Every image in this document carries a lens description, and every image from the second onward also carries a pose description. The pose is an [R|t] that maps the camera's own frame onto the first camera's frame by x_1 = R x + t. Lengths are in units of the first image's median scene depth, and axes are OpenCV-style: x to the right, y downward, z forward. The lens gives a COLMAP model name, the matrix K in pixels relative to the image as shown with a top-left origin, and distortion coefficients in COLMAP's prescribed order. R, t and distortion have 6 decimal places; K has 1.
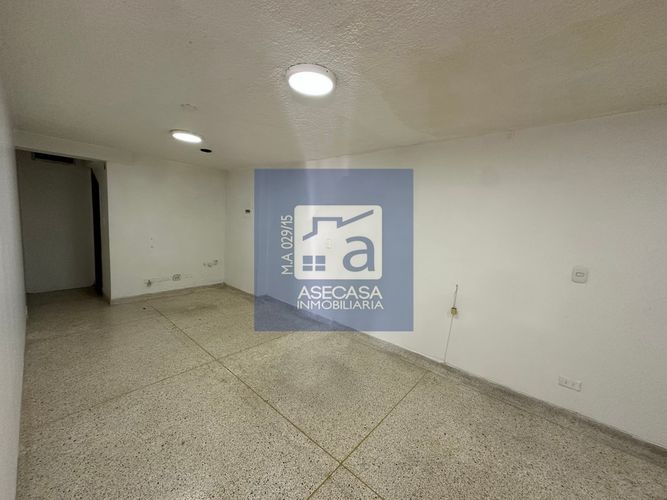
lens RADIAL K [[266.4, 0, 333.5], [0, 266.4, 250.0], [0, 0, 1]] dist [0.001353, -0.000265]
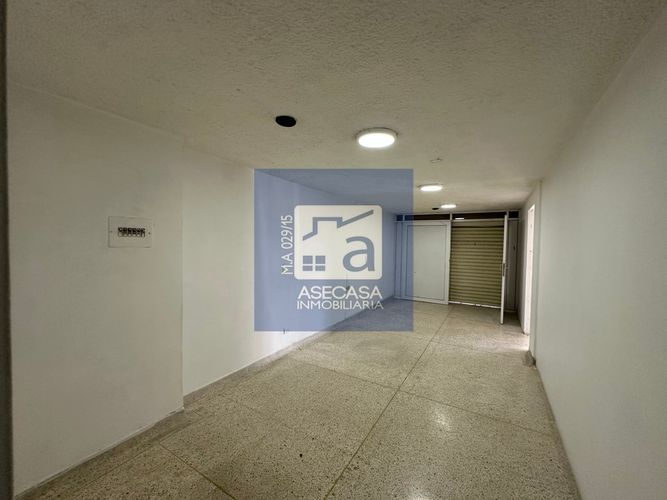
lens RADIAL K [[266.4, 0, 333.5], [0, 266.4, 250.0], [0, 0, 1]] dist [0.001353, -0.000265]
pose [[-0.177180, -0.087380, 0.980292, -1.295328], [0.081421, 0.991335, 0.103081, -0.229755], [-0.980805, 0.098080, -0.168530, 1.313758]]
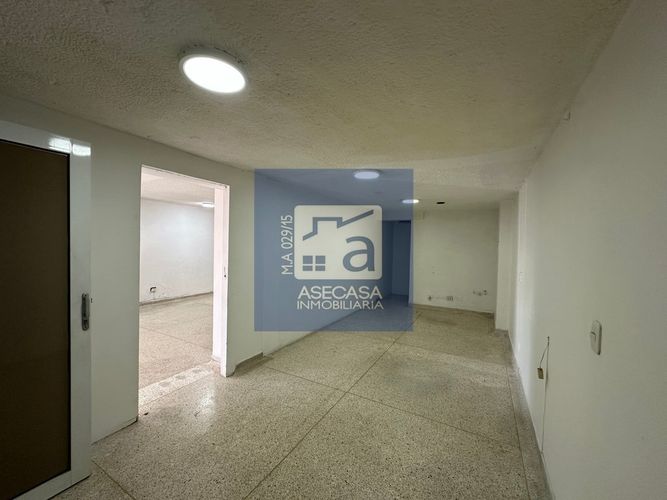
lens RADIAL K [[266.4, 0, 333.5], [0, 266.4, 250.0], [0, 0, 1]] dist [0.001353, -0.000265]
pose [[0.204738, -0.026438, -0.978460, 0.970102], [-0.120975, 0.991288, -0.052098, 0.010532], [0.971312, 0.129035, 0.199756, 0.274603]]
